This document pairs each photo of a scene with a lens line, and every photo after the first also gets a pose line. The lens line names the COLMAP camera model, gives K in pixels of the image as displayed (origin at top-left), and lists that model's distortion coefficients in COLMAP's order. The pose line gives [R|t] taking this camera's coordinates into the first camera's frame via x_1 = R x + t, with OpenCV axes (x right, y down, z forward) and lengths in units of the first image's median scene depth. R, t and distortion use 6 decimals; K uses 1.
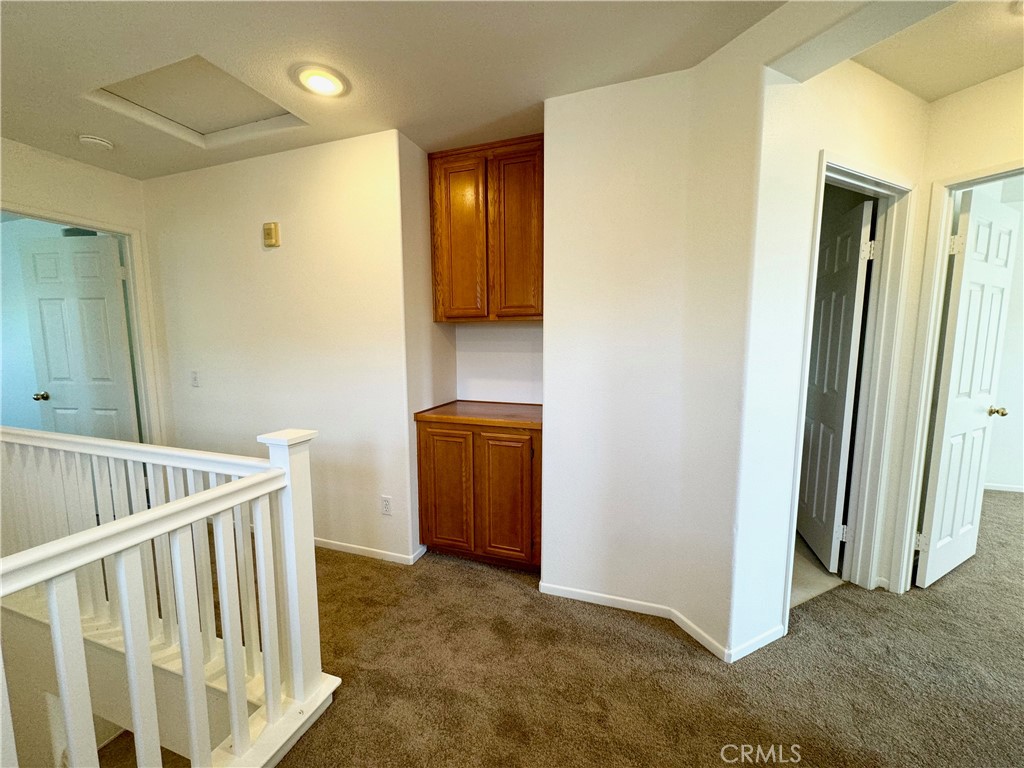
lens RADIAL K [[408.0, 0, 512.0], [0, 408.0, 384.0], [0, 0, 1]] dist [-0.001779, -0.000159]
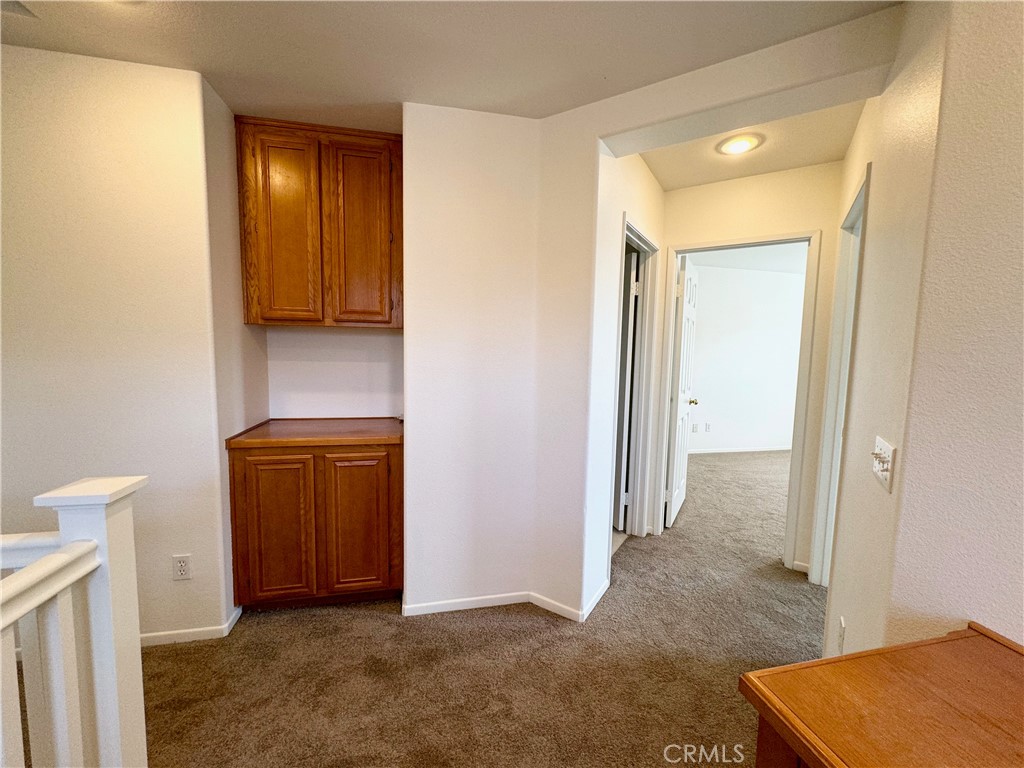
lens RADIAL K [[408.0, 0, 512.0], [0, 408.0, 384.0], [0, 0, 1]] dist [-0.001779, -0.000159]
pose [[0.853255, -0.025236, 0.520883, -0.194208], [0.035435, 0.999326, -0.009630, -0.008506], [-0.520288, 0.026674, 0.853574, 0.050966]]
